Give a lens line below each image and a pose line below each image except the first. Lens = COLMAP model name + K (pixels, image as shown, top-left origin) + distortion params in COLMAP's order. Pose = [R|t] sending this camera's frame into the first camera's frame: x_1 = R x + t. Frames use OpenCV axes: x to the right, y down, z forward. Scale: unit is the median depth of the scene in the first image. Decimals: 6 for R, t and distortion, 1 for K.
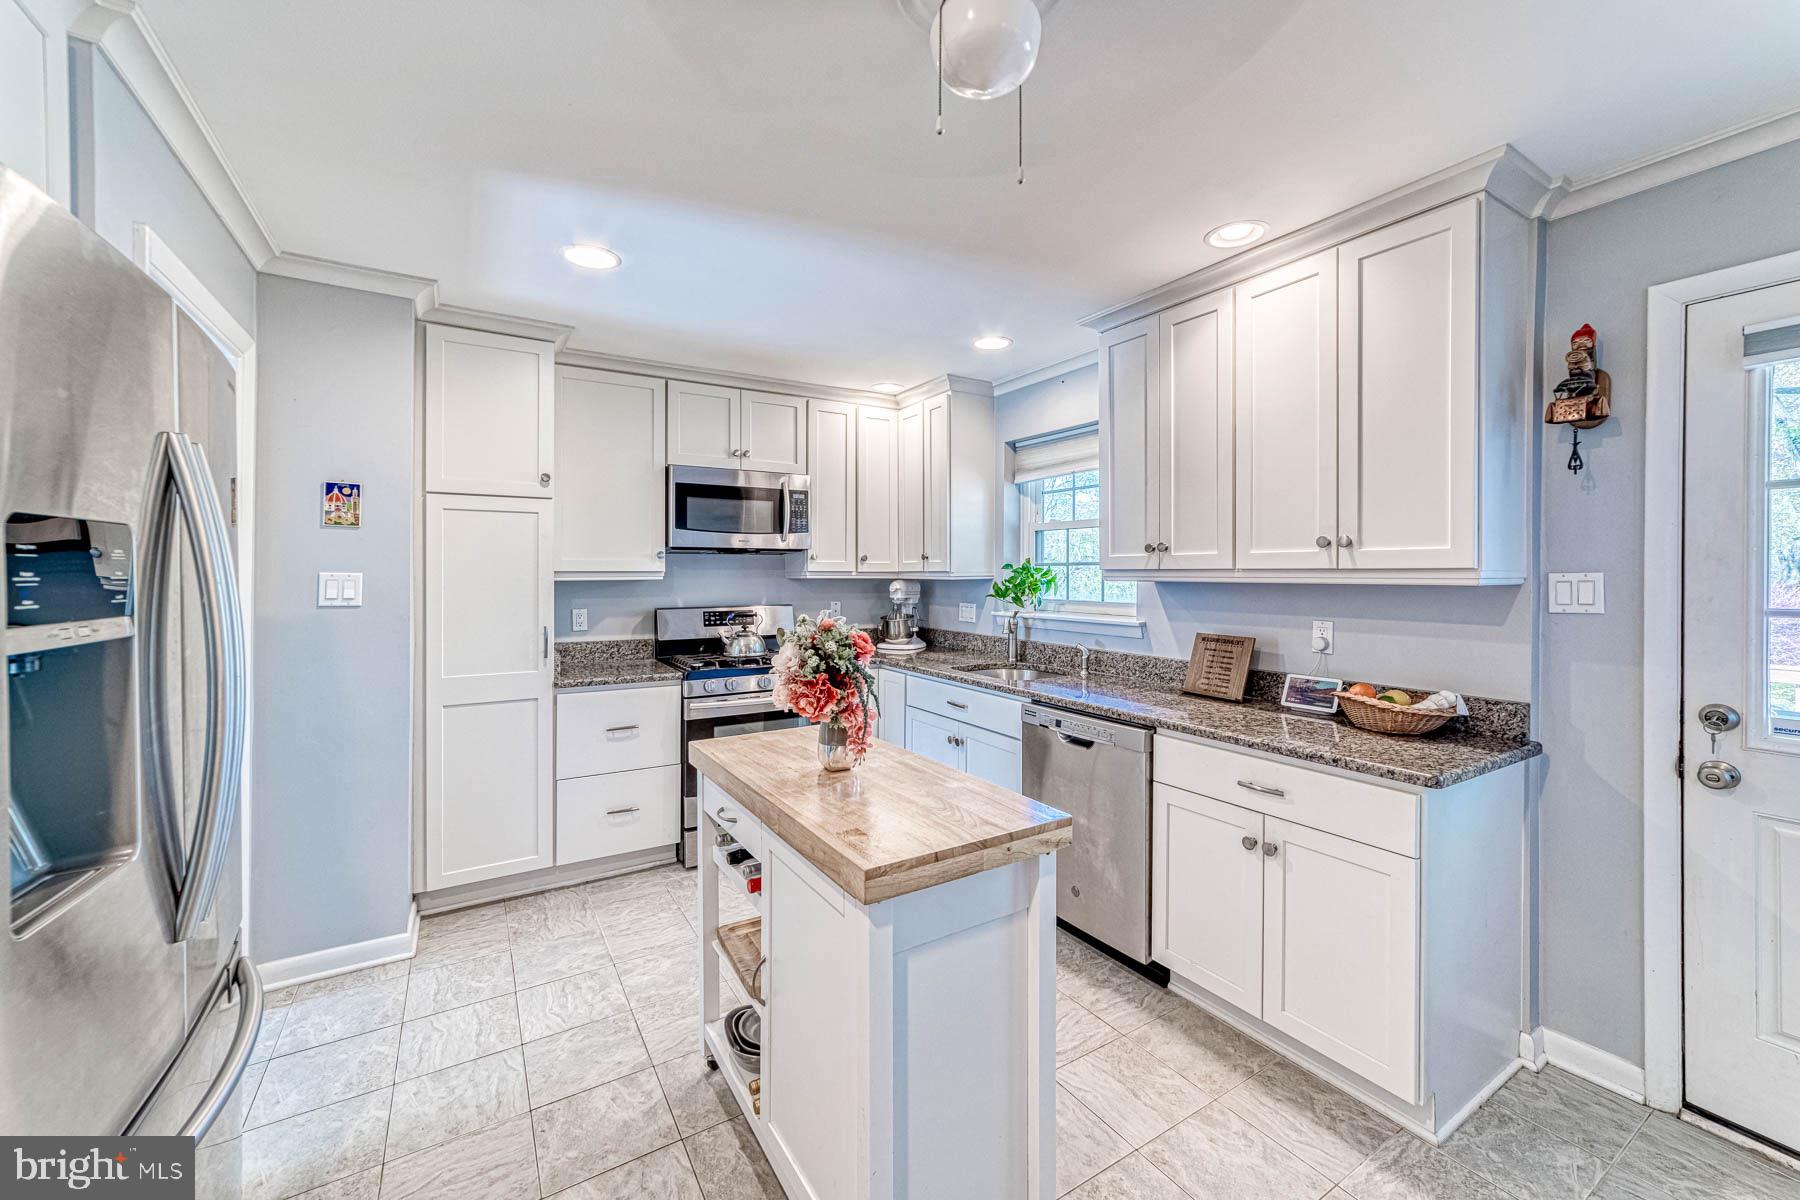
lens RADIAL K [[707.3, 0, 911.1], [0, 707.3, 574.4], [0, 0, 1]] dist [-0.008744, 0.007734]
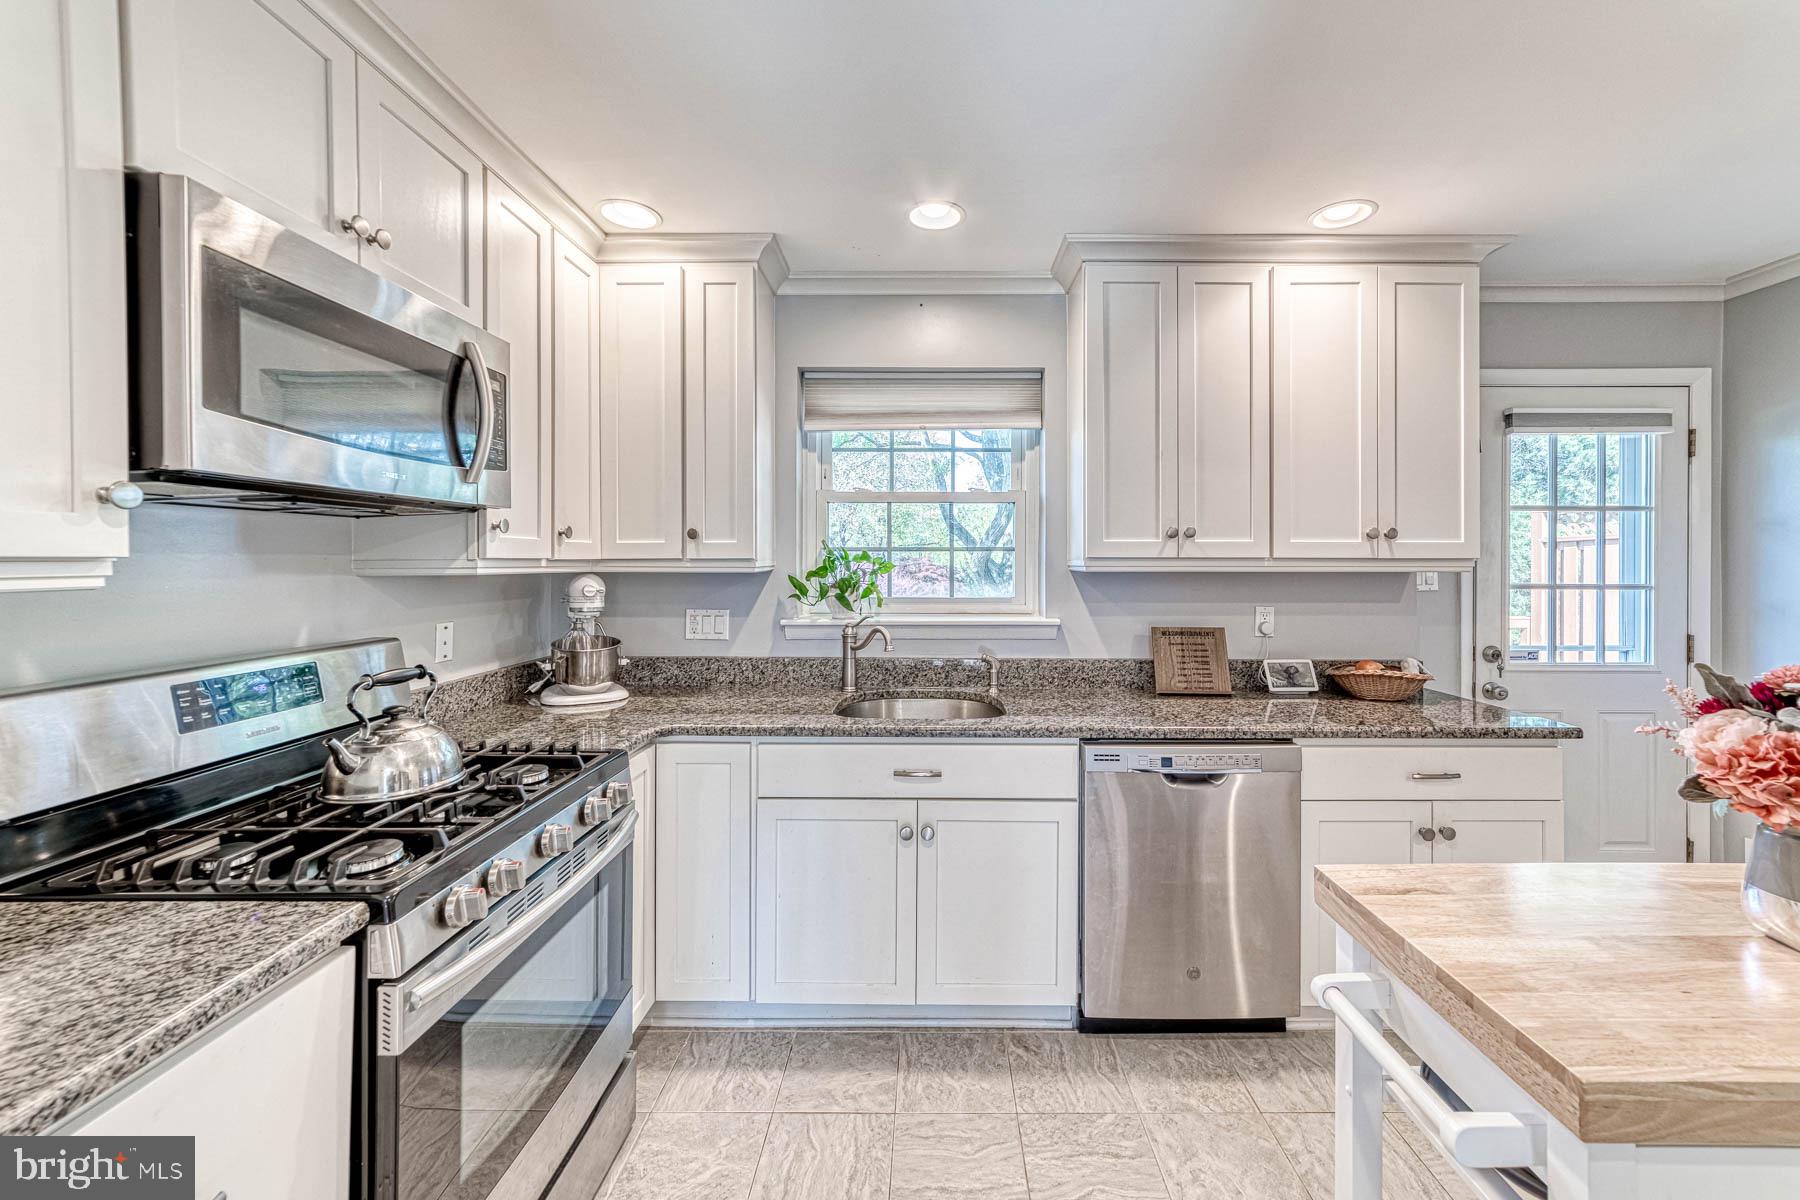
lens RADIAL K [[713.7, 0, 928.9], [0, 713.7, 558.8], [0, 0, 1]] dist [-0.001146, 0.004946]
pose [[0.535184, 0.002132, 0.844733, -0.452404], [0.001511, 0.999993, -0.003481, -0.002427], [-0.844734, 0.003140, 0.535177, 0.642191]]
